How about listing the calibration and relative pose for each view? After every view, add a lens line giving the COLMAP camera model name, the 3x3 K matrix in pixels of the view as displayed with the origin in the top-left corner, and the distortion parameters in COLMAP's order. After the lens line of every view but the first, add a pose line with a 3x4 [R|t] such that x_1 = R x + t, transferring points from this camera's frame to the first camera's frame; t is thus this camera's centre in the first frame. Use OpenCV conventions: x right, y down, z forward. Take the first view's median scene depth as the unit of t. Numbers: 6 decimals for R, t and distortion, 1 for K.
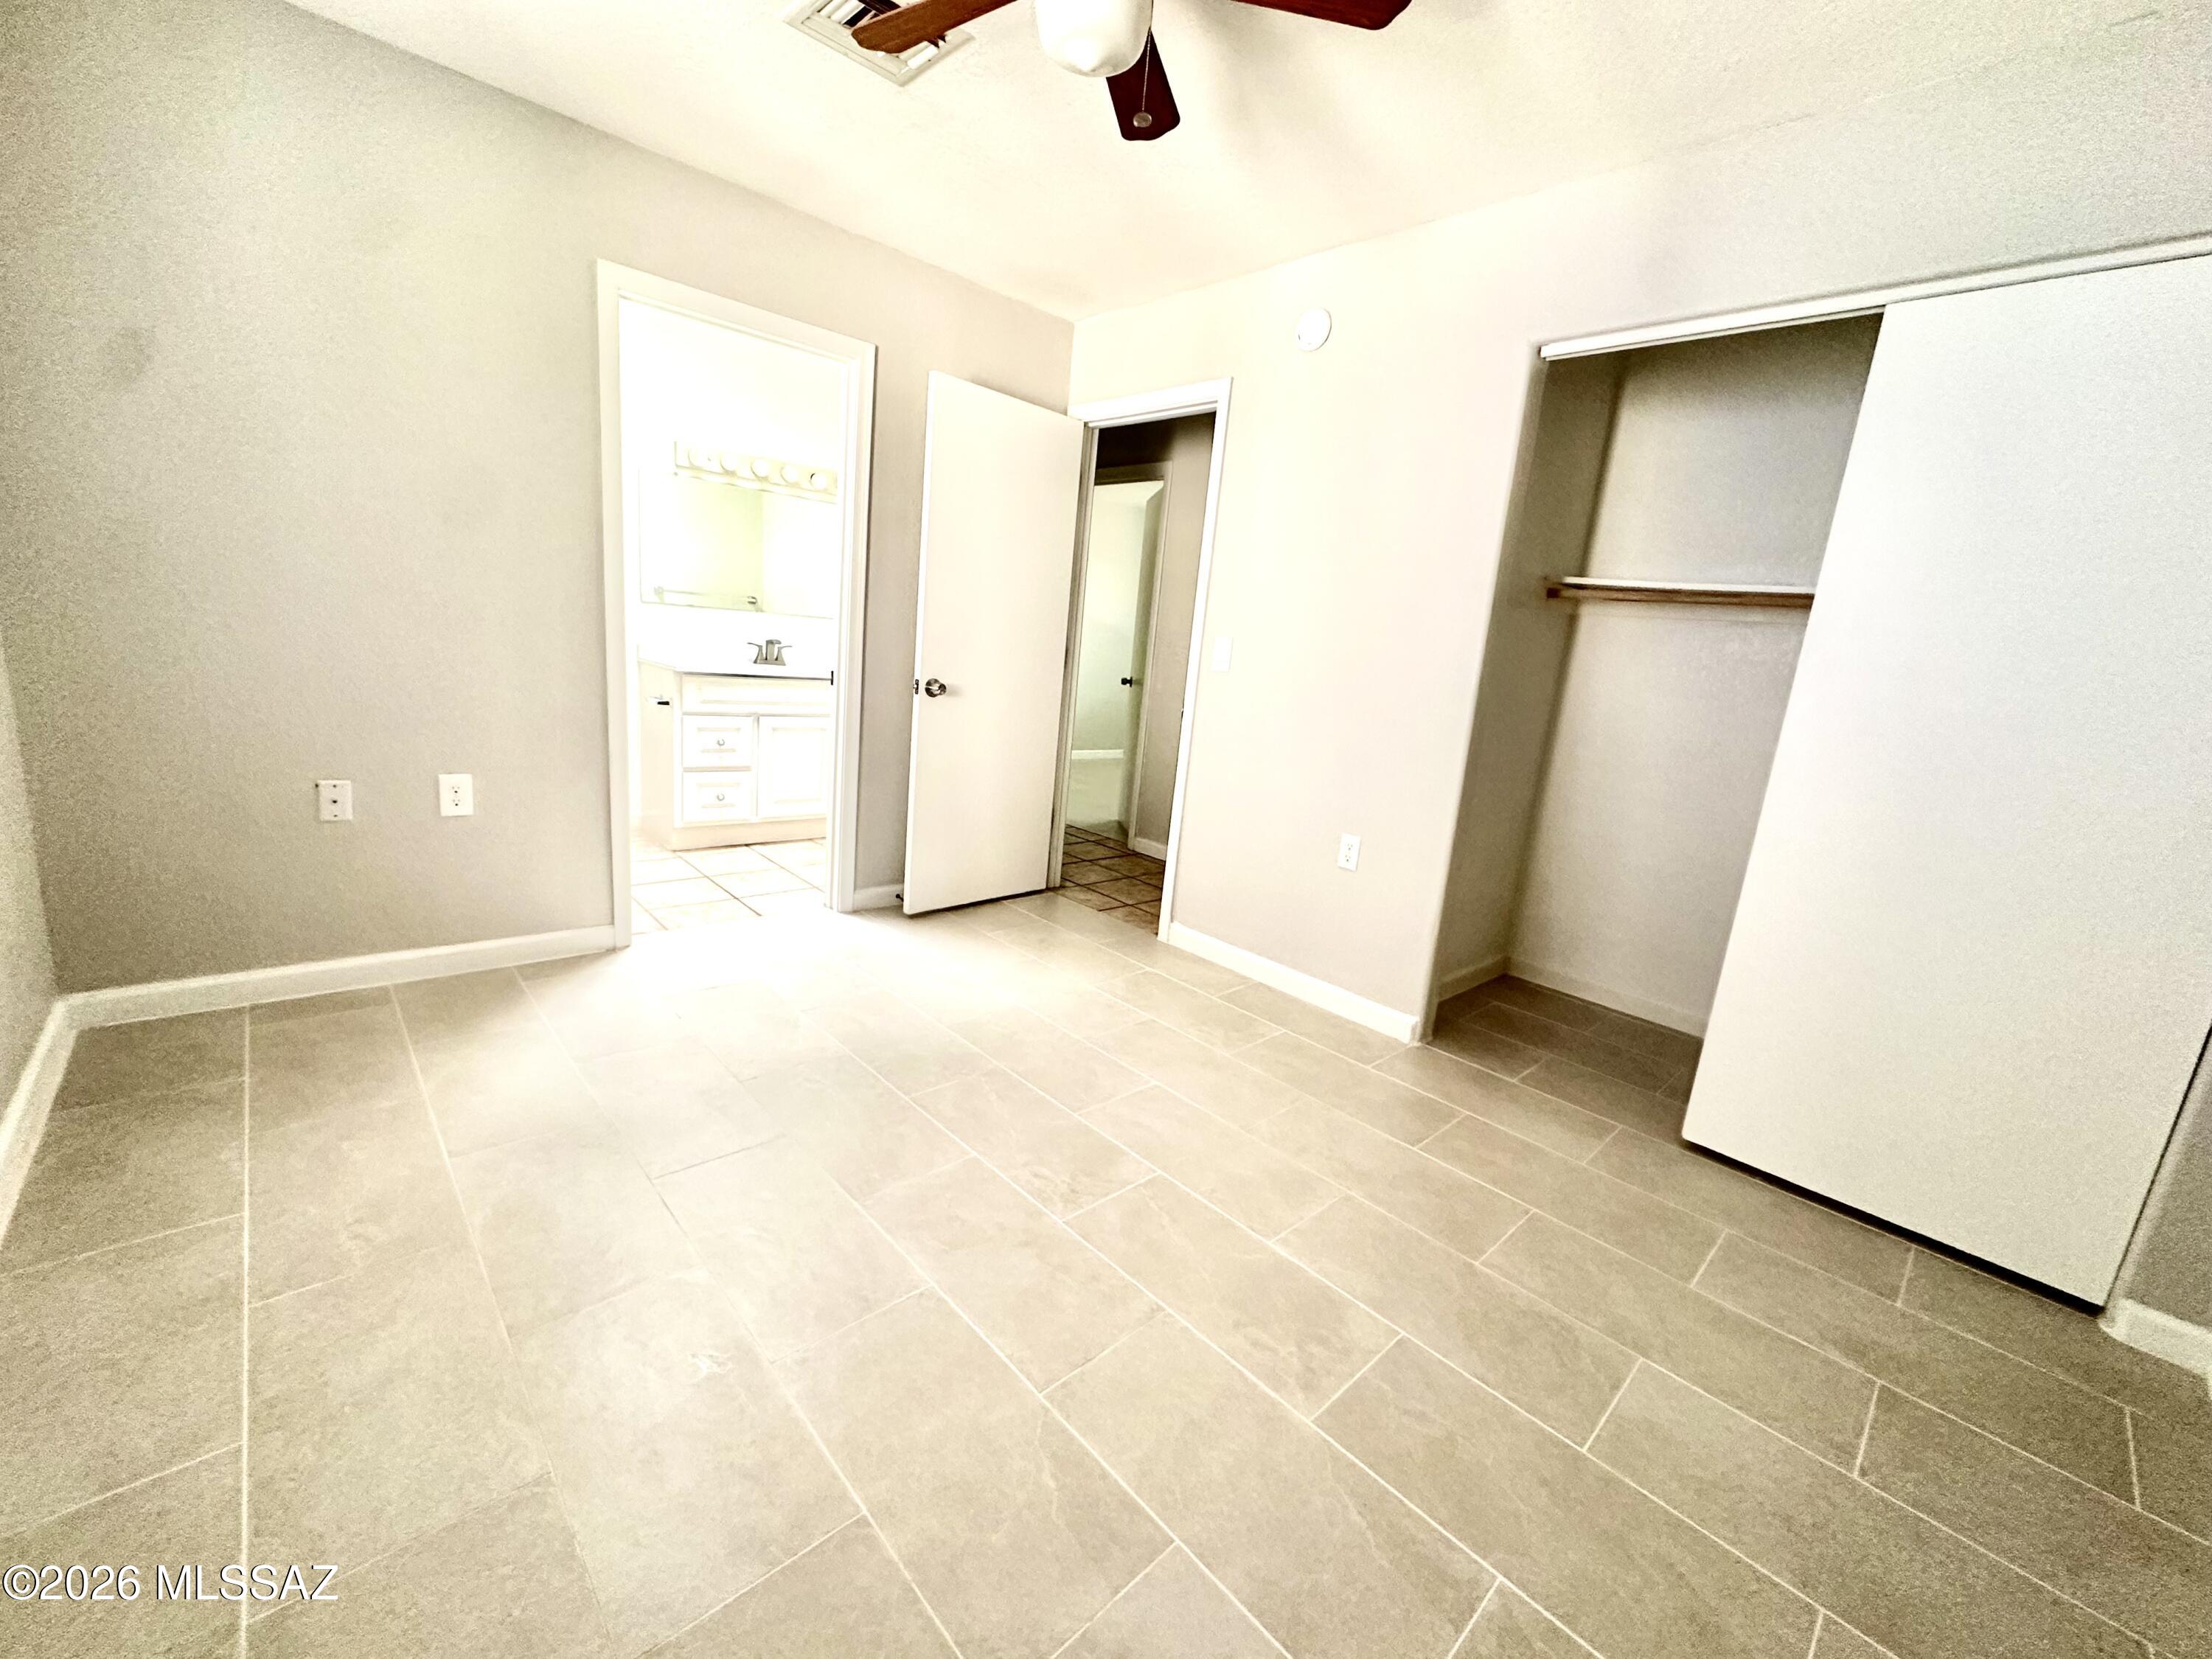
lens RADIAL K [[884.5, 0, 1089.9], [0, 884.5, 829.0], [0, 0, 1]] dist [-0.002240, 0.000295]
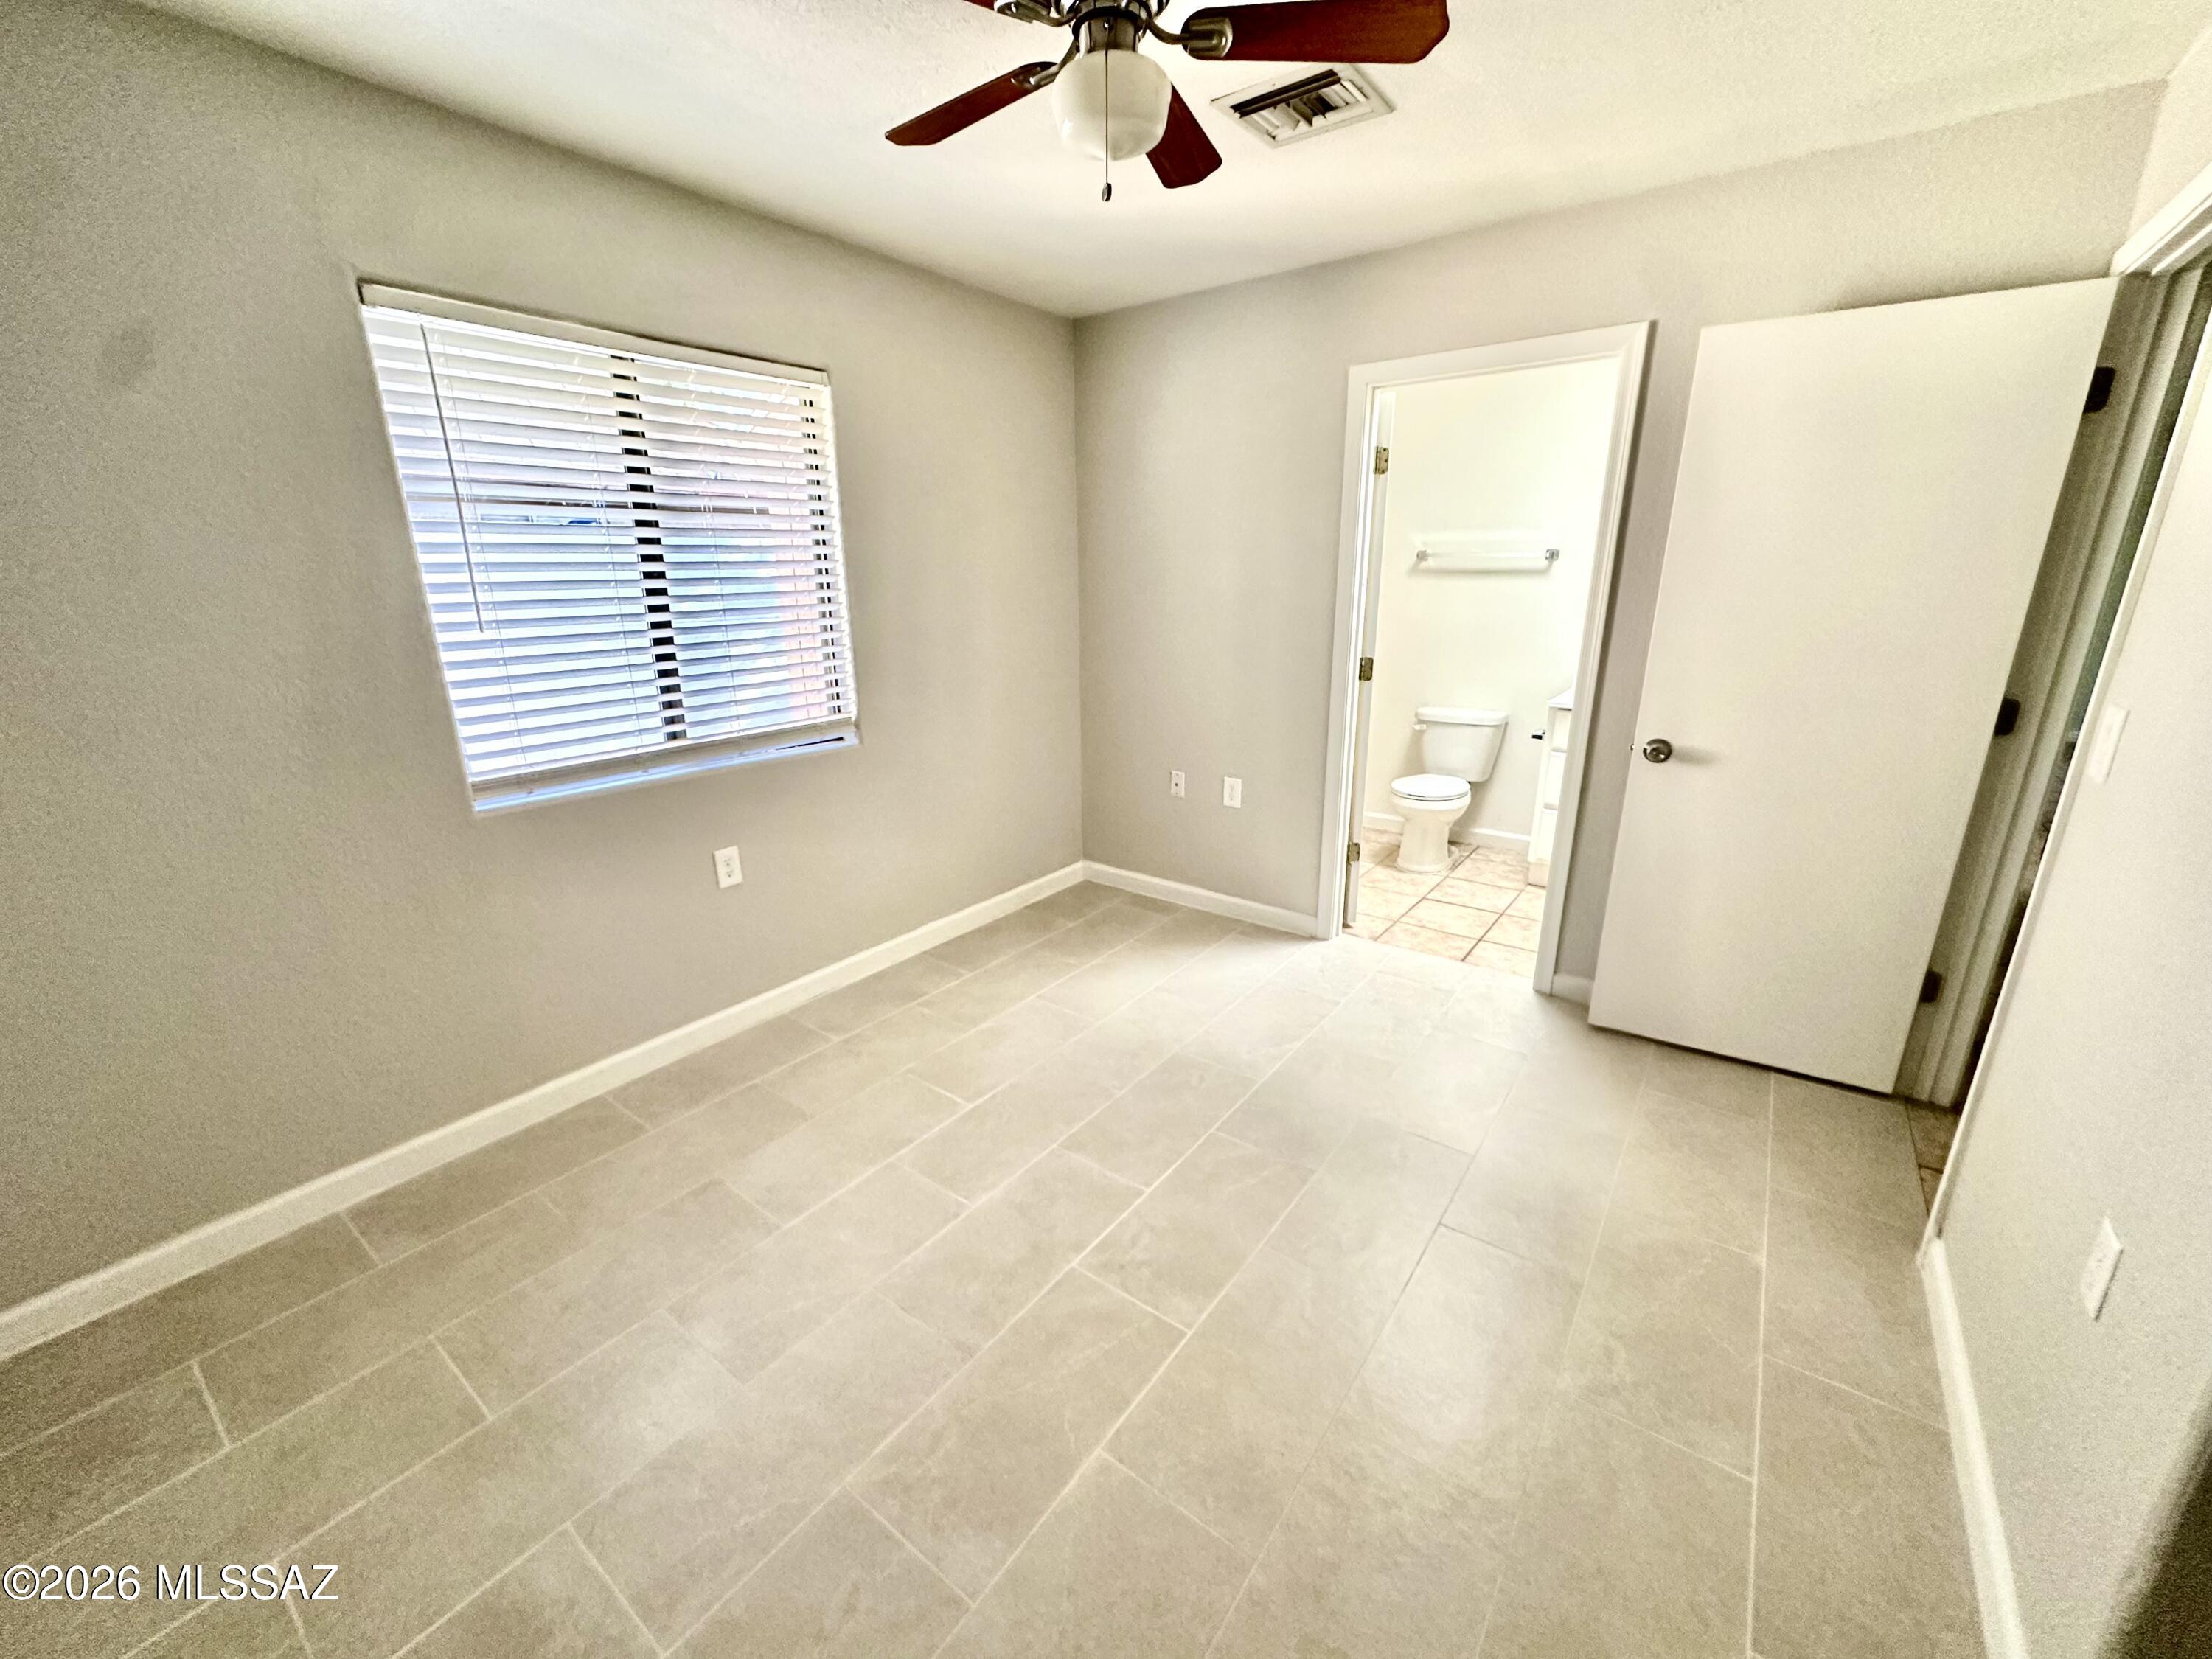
lens RADIAL K [[884.5, 0, 1114.5], [0, 884.5, 832.7], [0, 0, 1]] dist [-0.002240, 0.000295]
pose [[0.183737, 0.191554, -0.964131, 0.672806], [-0.183103, 0.970332, 0.157891, -0.176142], [0.965771, 0.147525, 0.213360, 0.557969]]
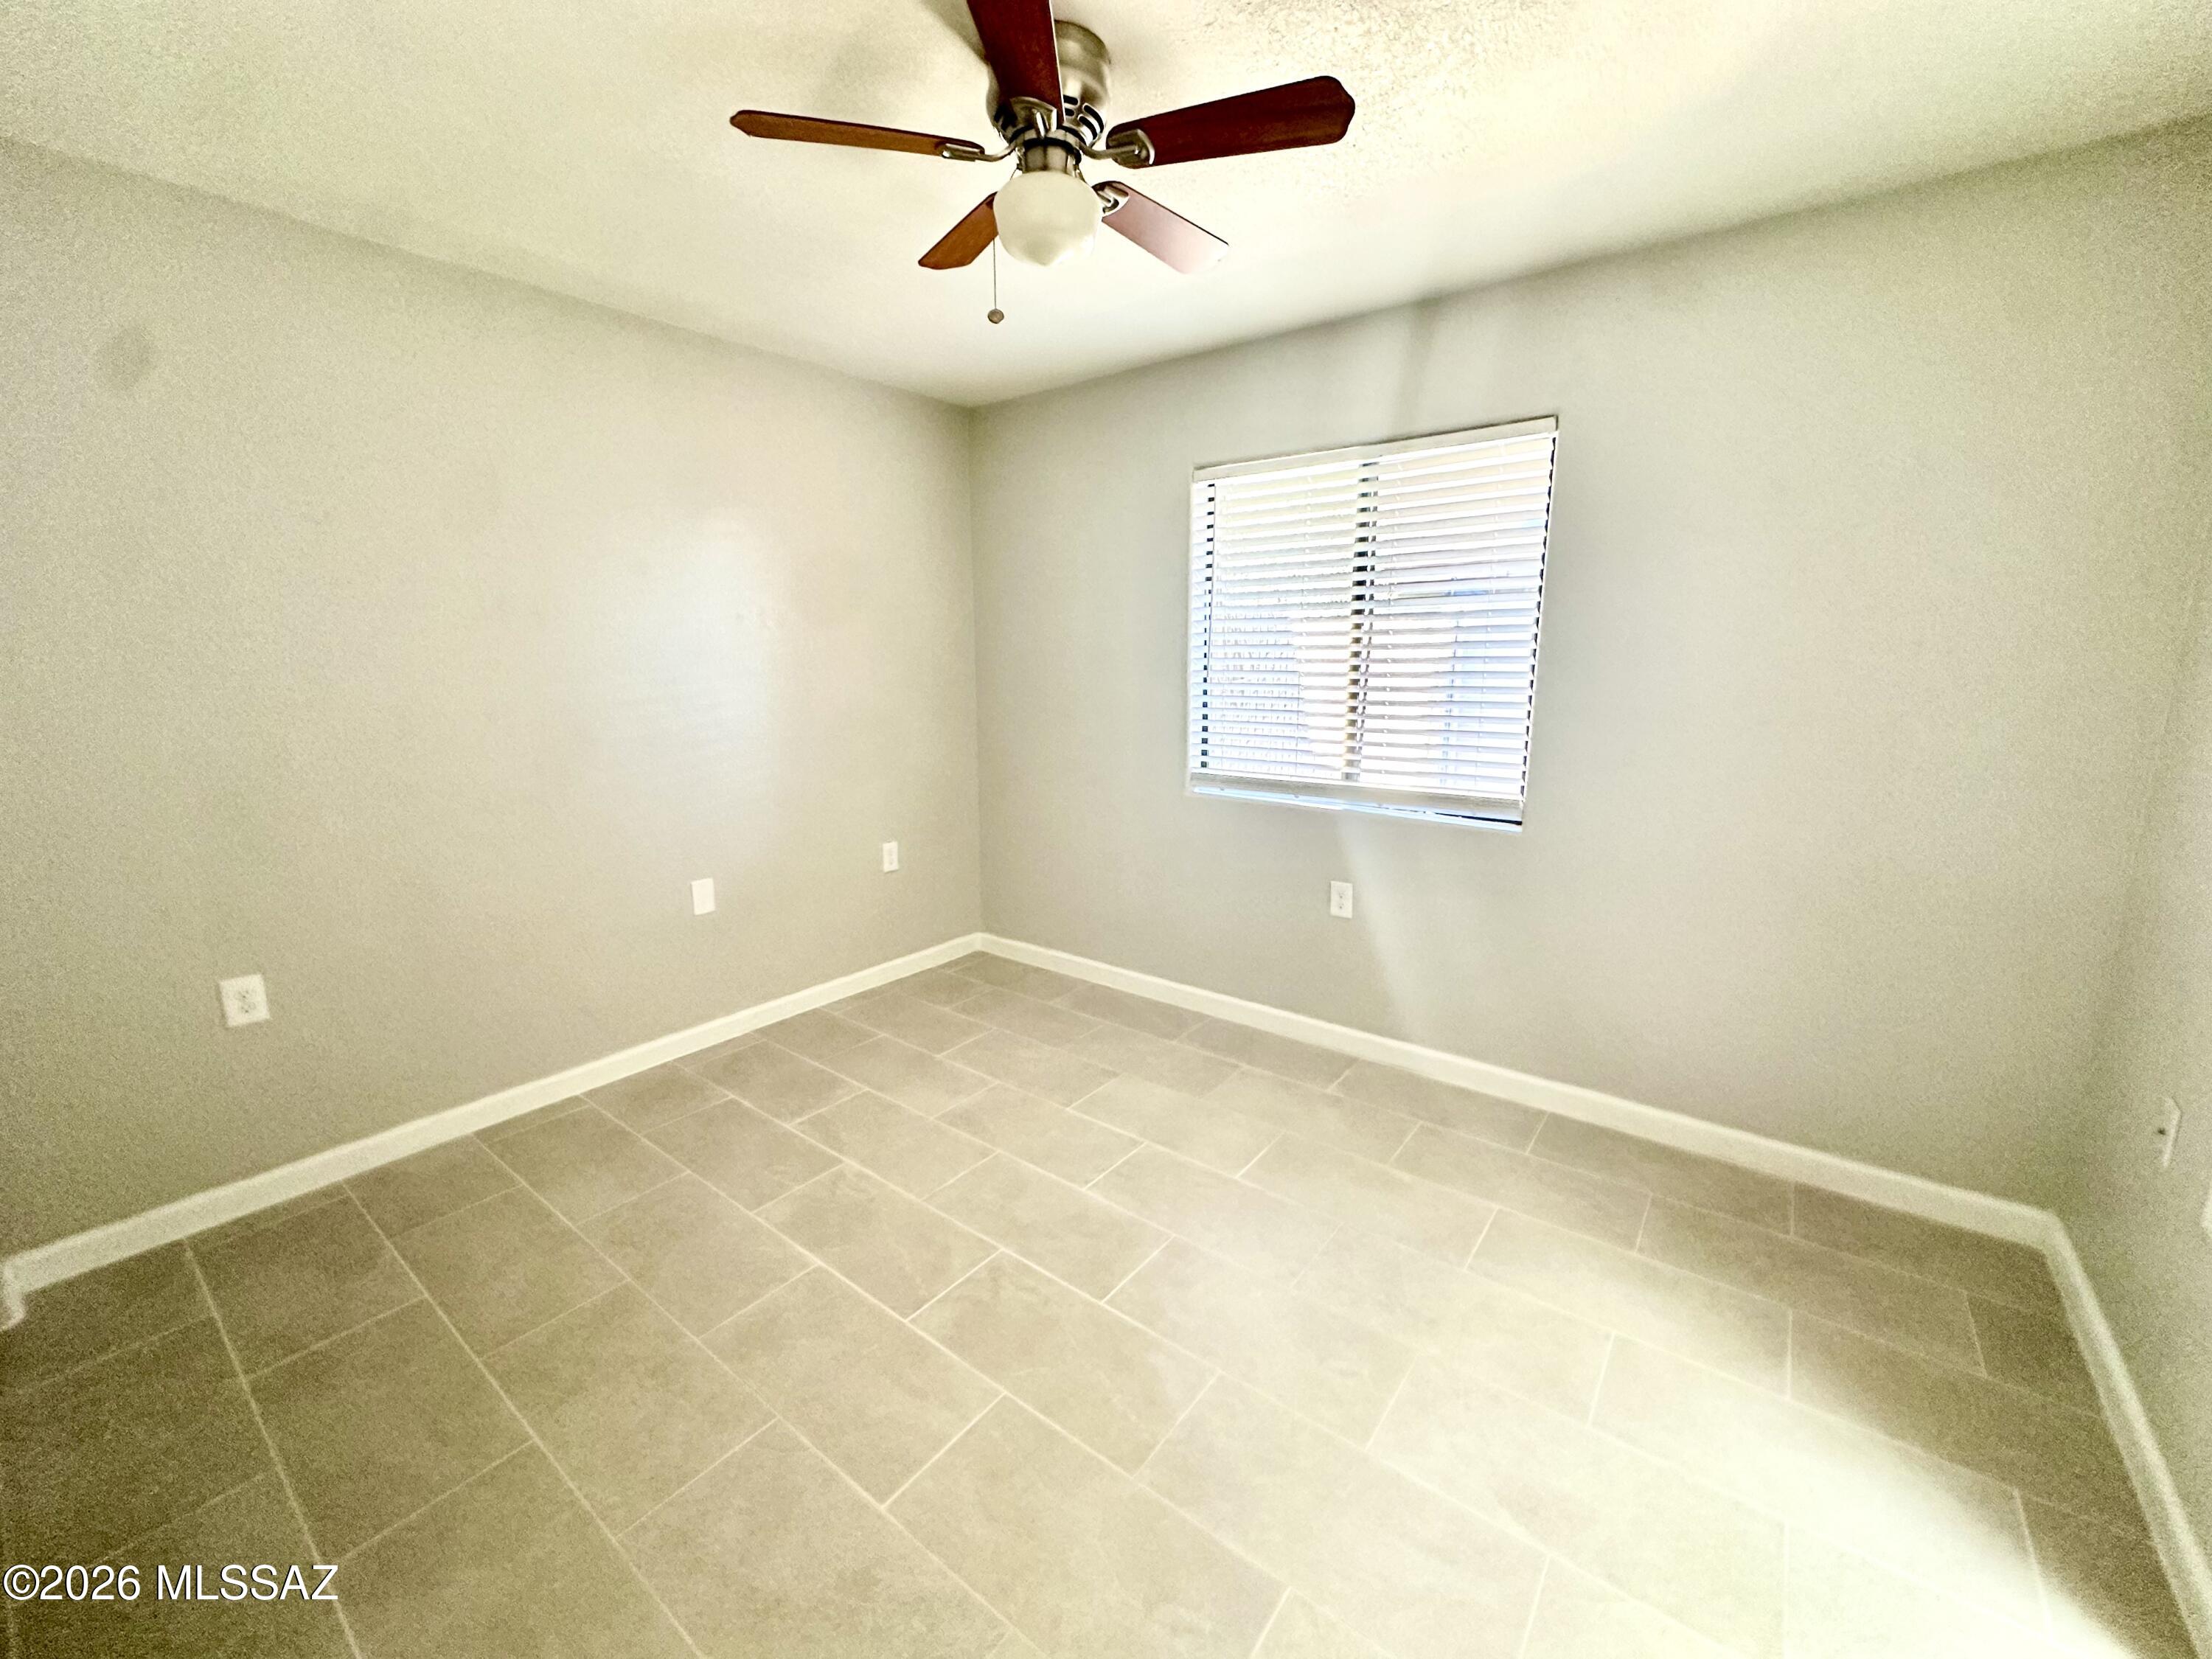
lens RADIAL K [[884.5, 0, 1085.0], [0, 884.5, 830.2], [0, 0, 1]] dist [-0.002240, 0.000295]
pose [[-0.984004, -0.055695, -0.169218, 0.066558], [-0.117885, 0.915732, 0.384107, -0.396078], [0.133565, 0.397911, -0.907649, 1.391201]]
